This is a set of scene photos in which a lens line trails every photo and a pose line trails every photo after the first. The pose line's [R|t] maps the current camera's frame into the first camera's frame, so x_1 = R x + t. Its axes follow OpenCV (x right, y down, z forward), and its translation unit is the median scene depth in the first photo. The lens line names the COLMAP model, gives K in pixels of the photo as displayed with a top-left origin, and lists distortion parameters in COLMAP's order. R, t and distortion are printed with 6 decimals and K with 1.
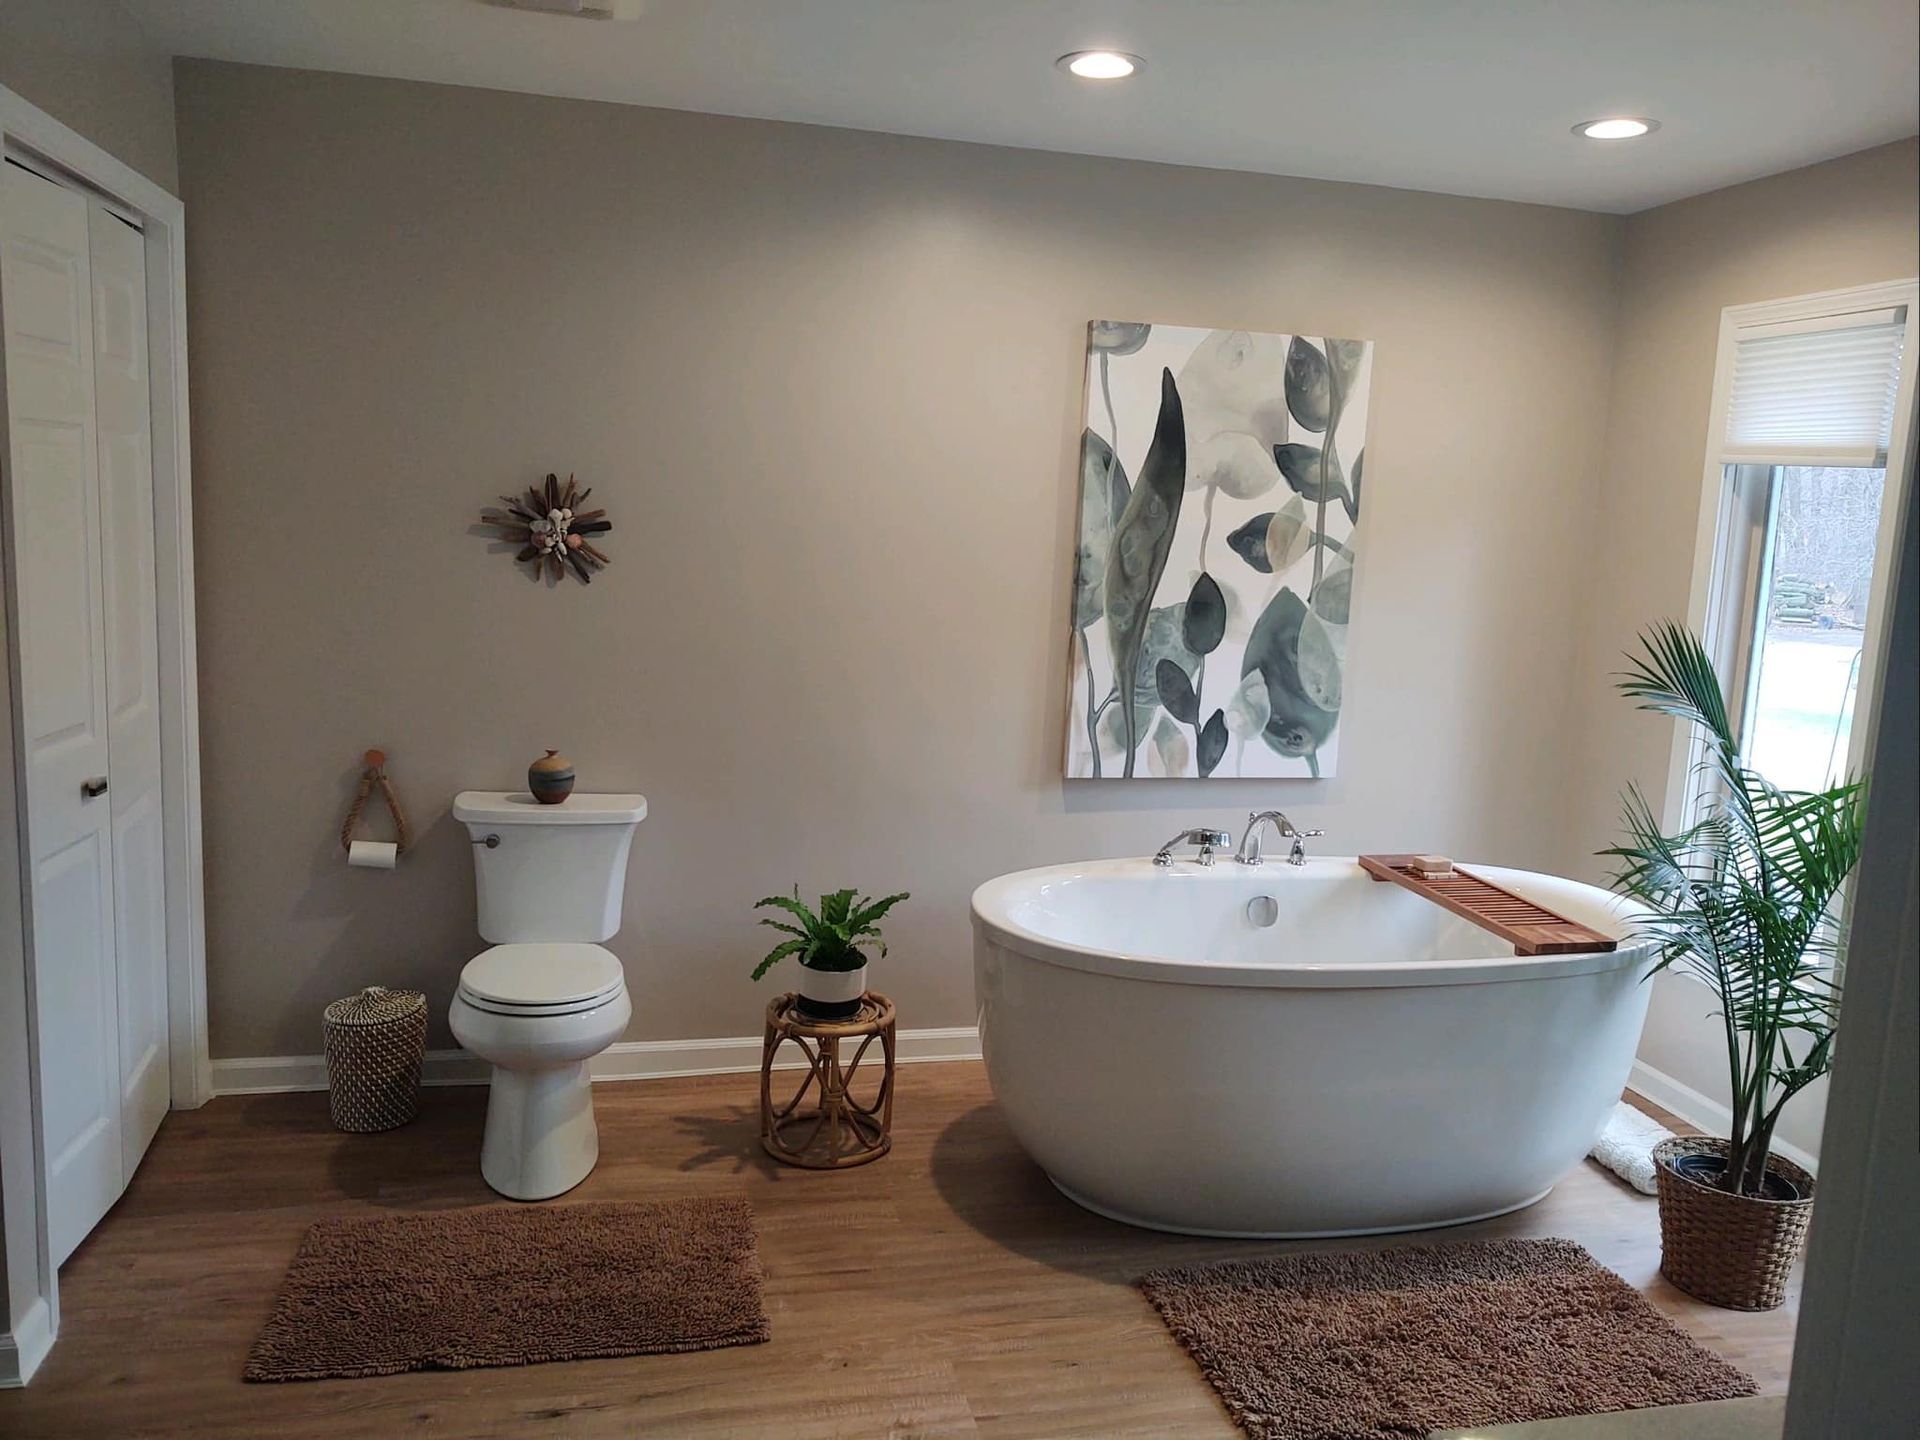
lens RADIAL K [[1529.9, 0, 939.1], [0, 1529.9, 730.1], [0, 0, 1]] dist [0.077237, -0.110191]
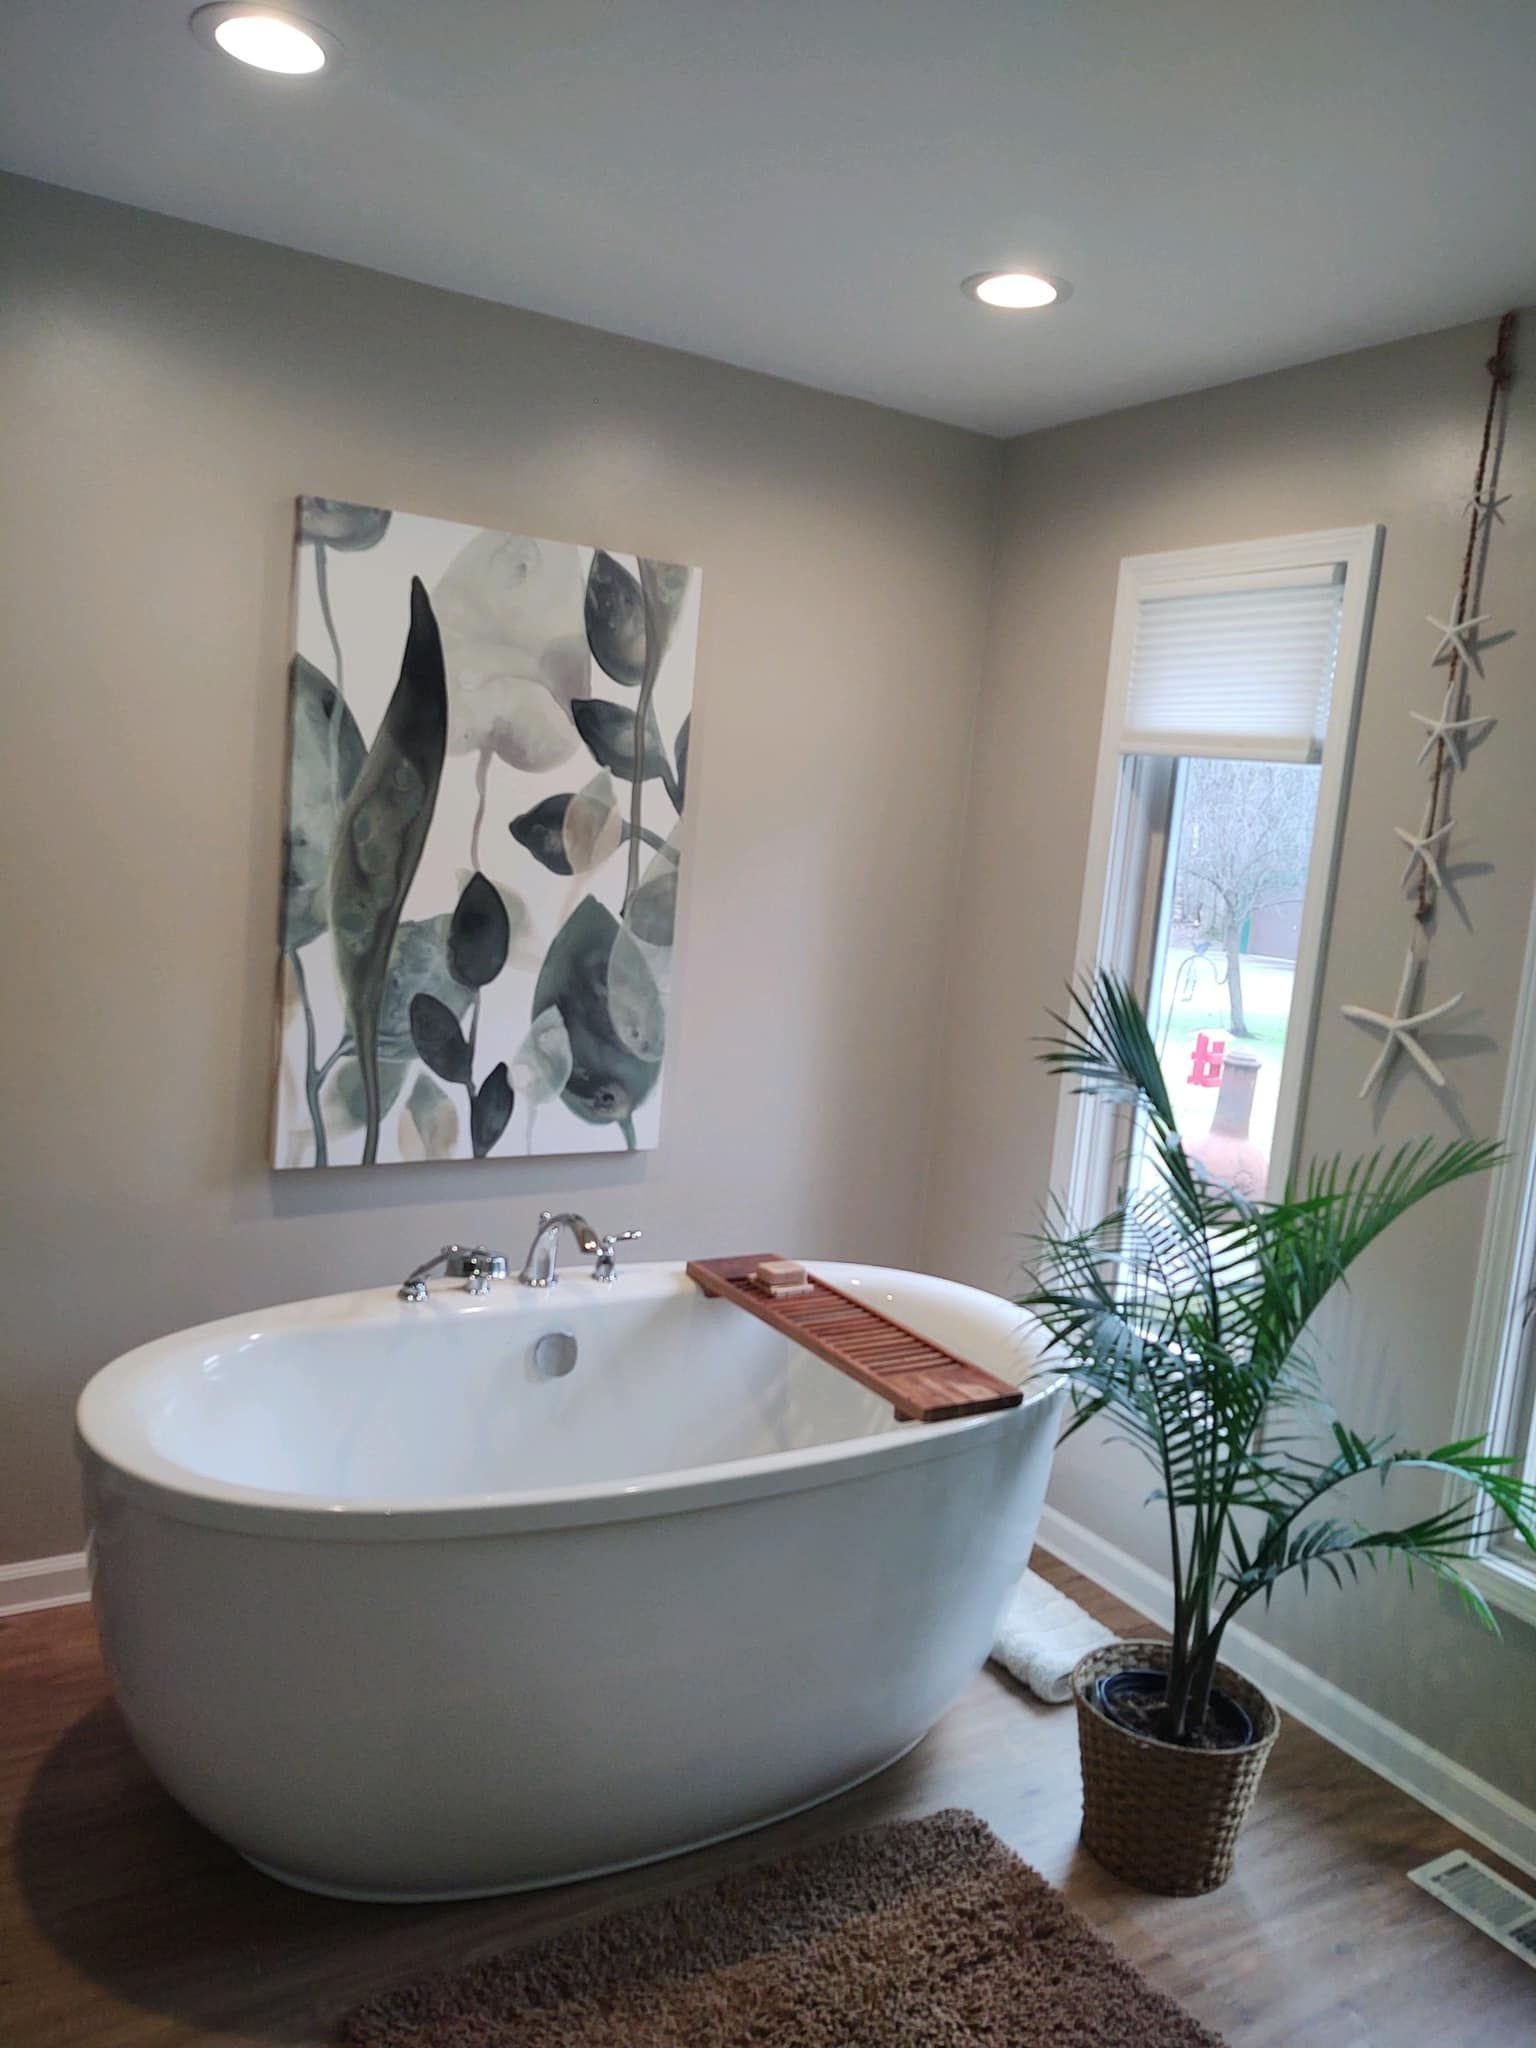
lens RADIAL K [[1631.9, 0, 755.0], [0, 1631.9, 1021.0], [0, 0, 1]] dist [0.077237, -0.110191]
pose [[0.953011, -0.002877, 0.302924, 0.066985], [0.004843, 0.999972, -0.005738, -0.029400], [-0.302899, 0.006936, 0.952998, 0.243671]]
